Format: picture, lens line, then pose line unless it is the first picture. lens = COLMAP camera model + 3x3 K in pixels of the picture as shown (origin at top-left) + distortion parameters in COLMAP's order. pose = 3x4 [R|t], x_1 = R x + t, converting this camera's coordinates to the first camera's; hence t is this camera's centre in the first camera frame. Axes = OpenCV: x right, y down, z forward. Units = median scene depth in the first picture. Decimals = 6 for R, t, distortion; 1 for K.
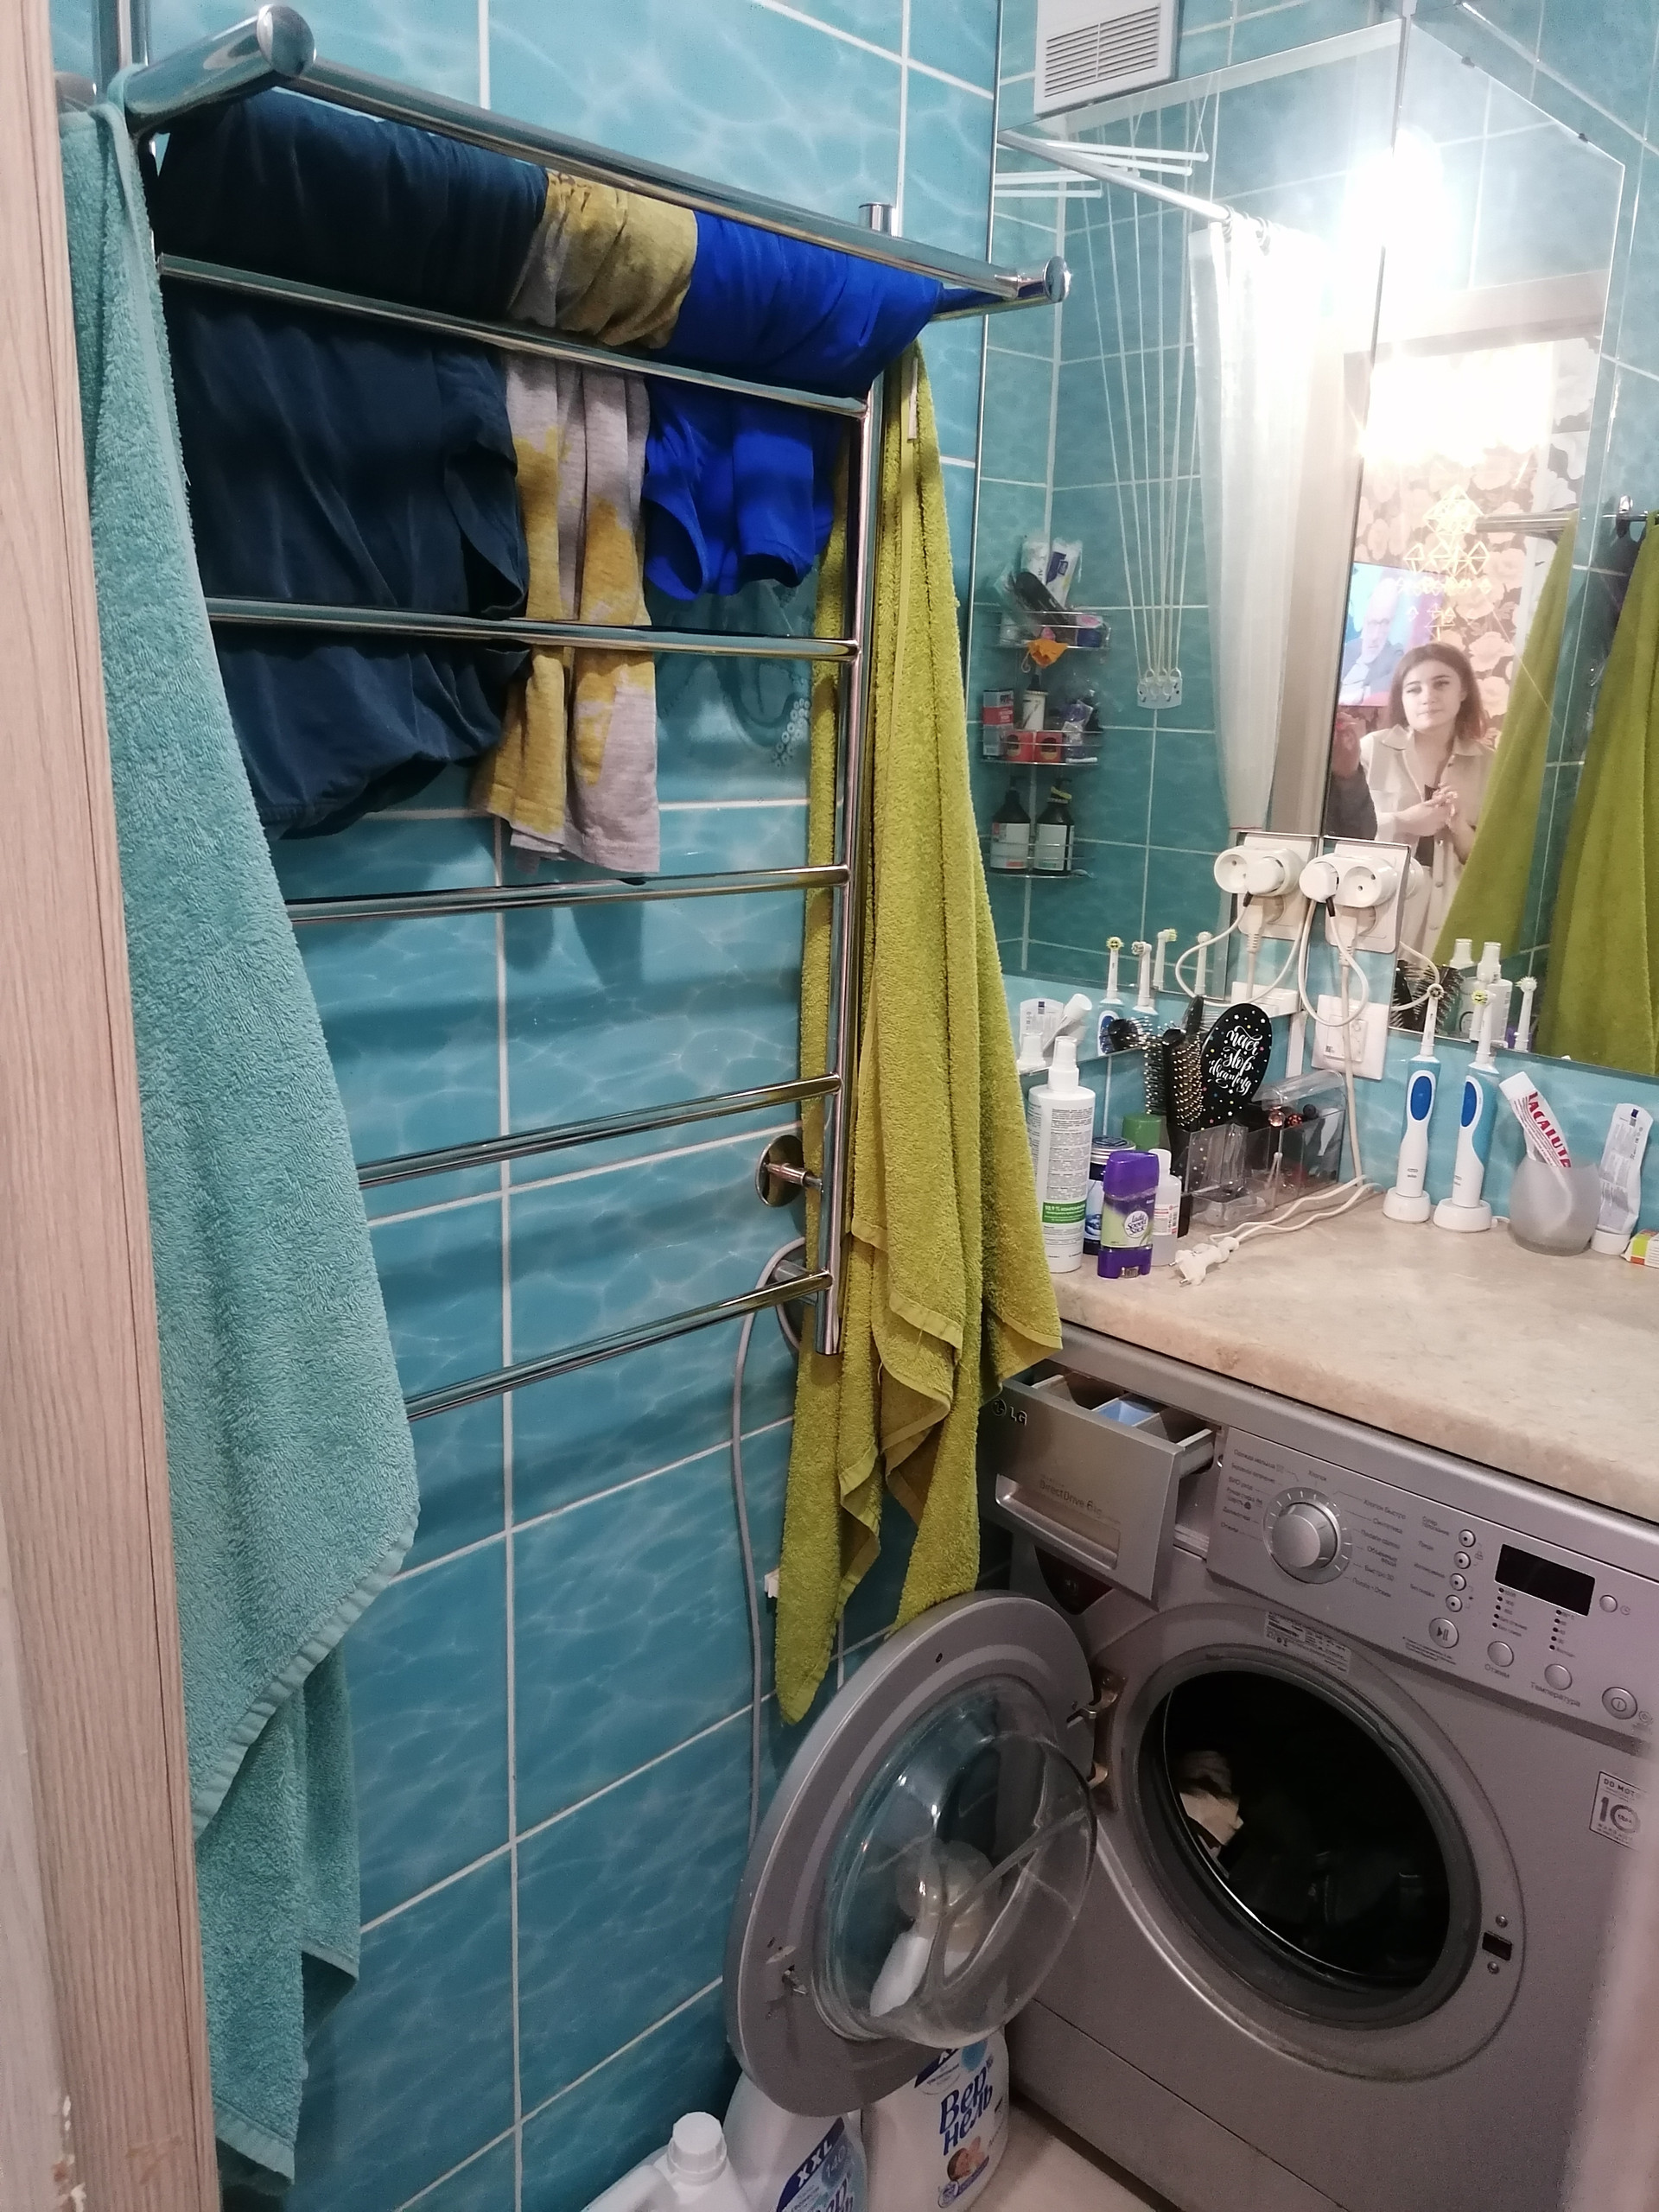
lens RADIAL K [[1655.9, 0, 833.3], [0, 1655.9, 1104.8], [0, 0, 1]] dist [0.039965, -0.013238]
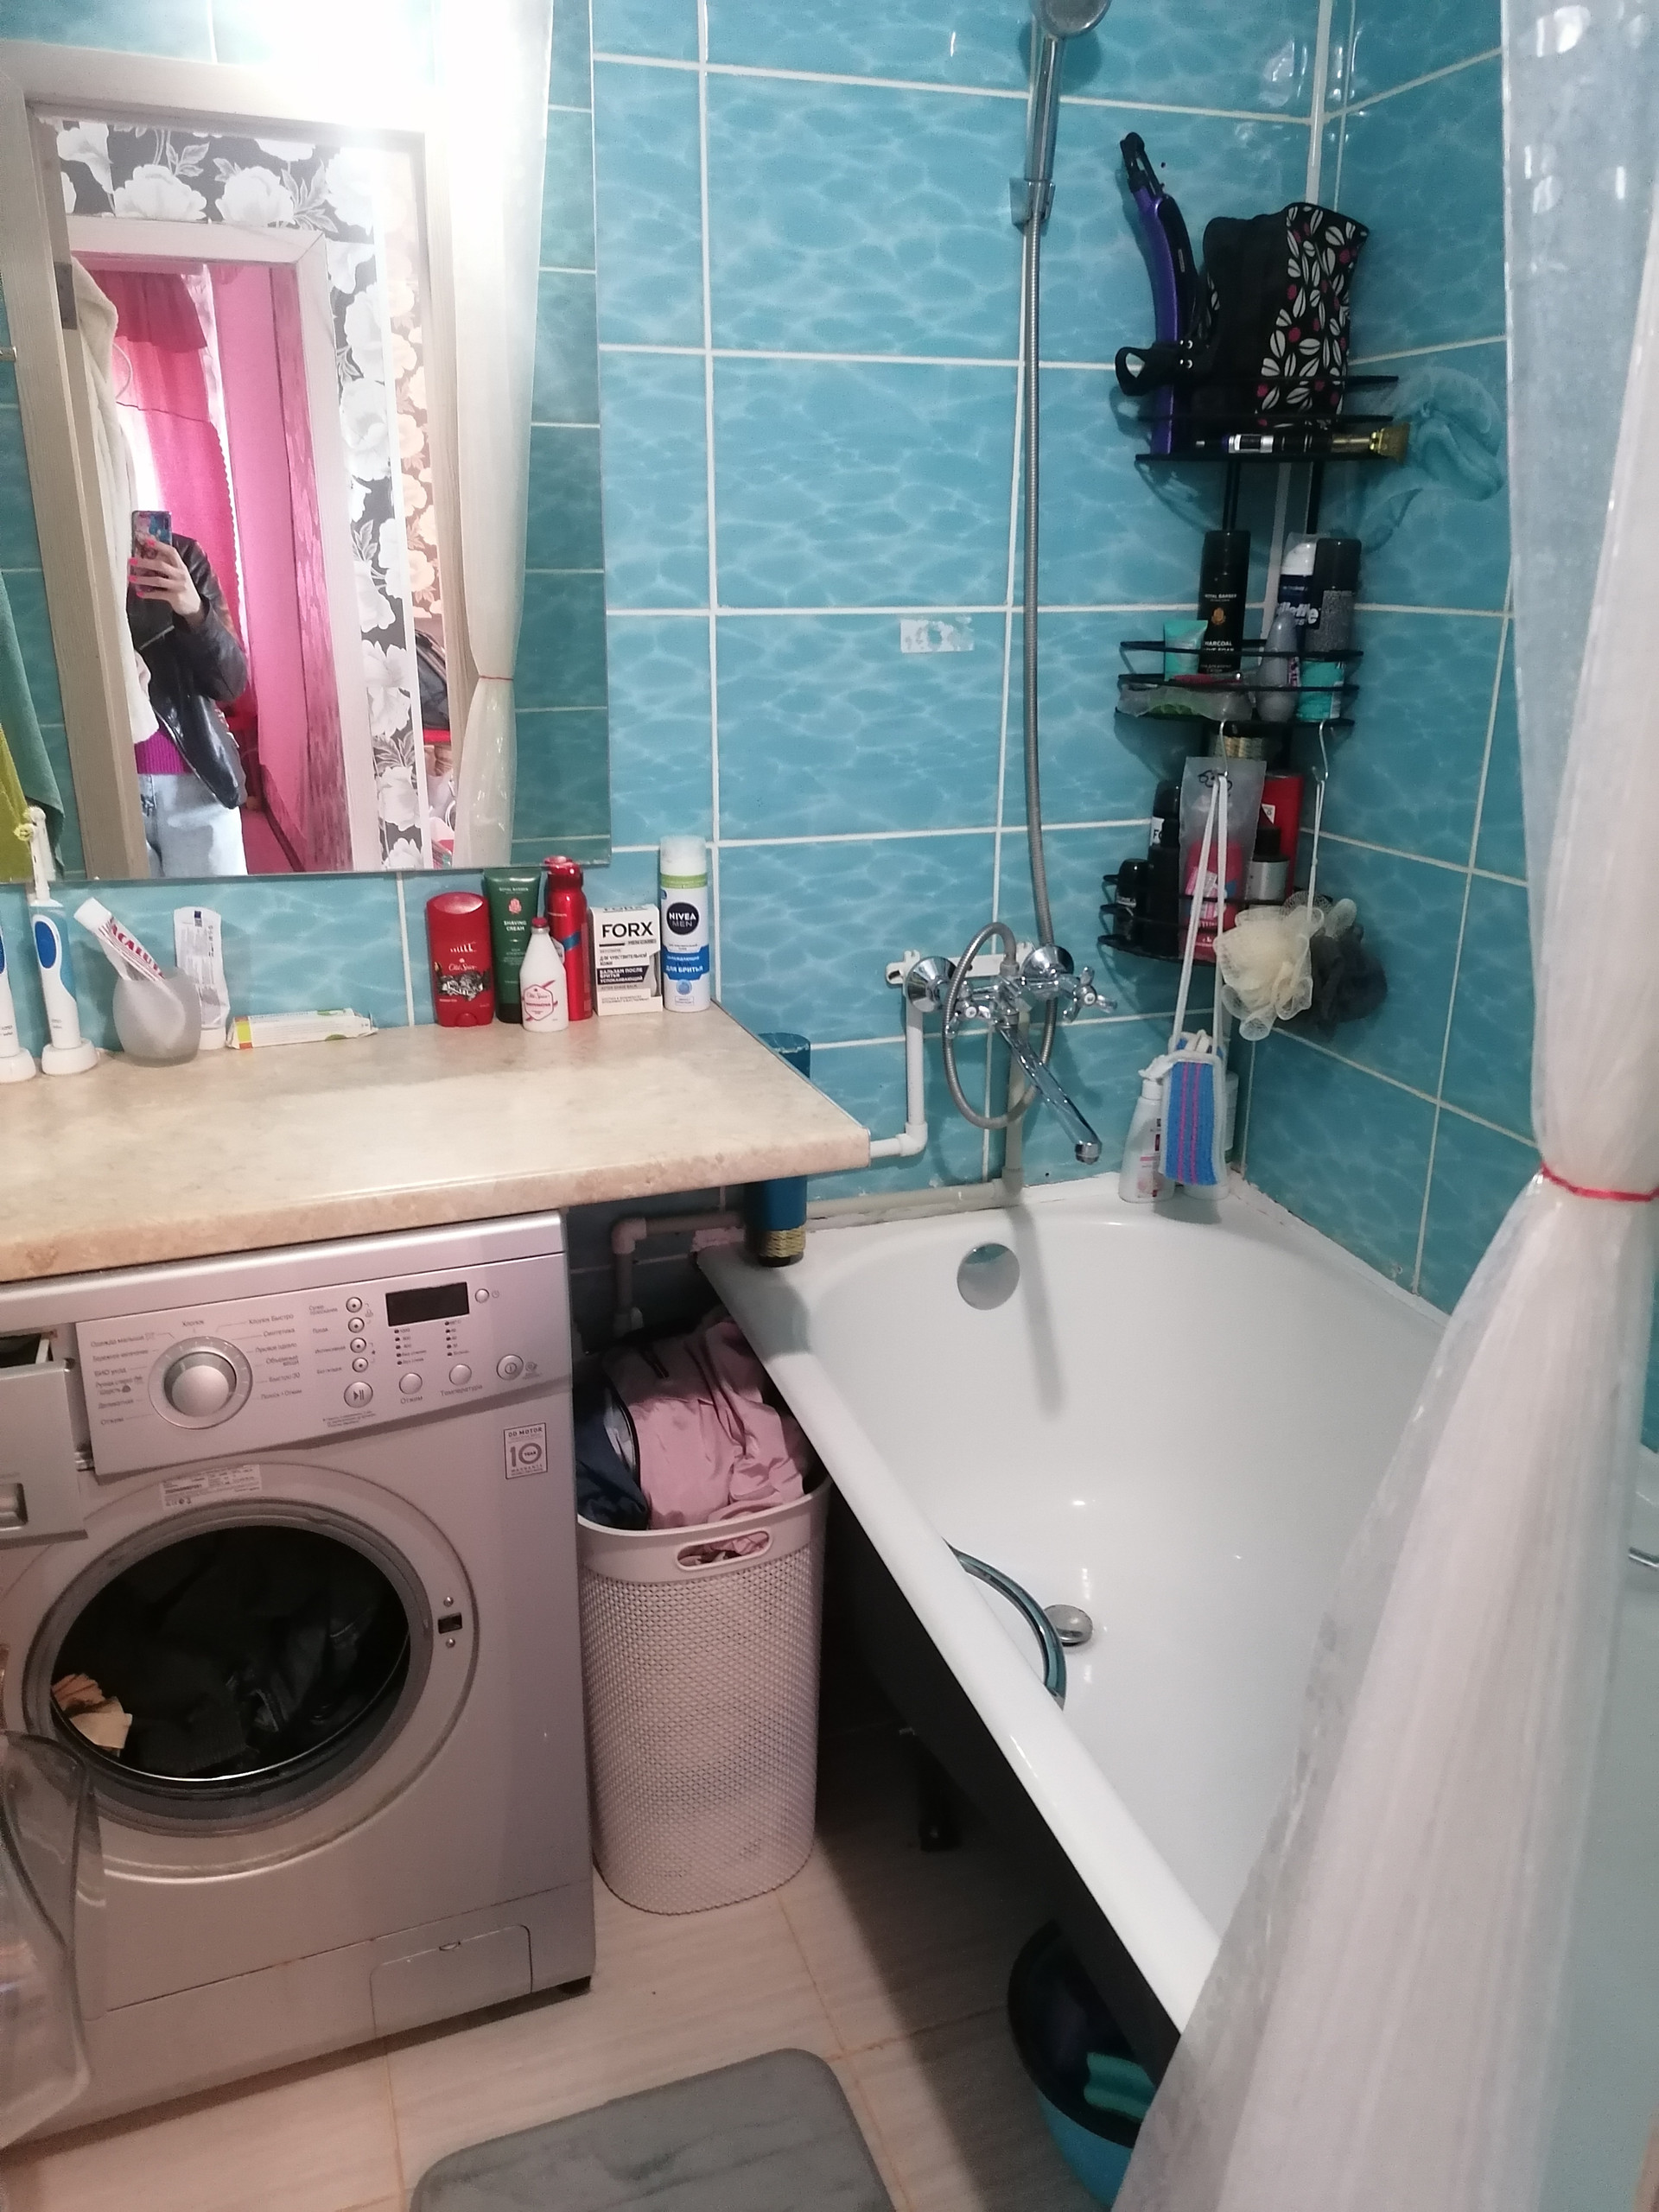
lens RADIAL K [[1655.9, 0, 832.0], [0, 1655.9, 1109.5], [0, 0, 1]] dist [0.039965, -0.013238]
pose [[0.433520, -0.313291, 0.844931, -0.281494], [0.227452, 0.945304, 0.233807, -0.033915], [-0.871967, 0.090821, 0.481067, 0.150579]]
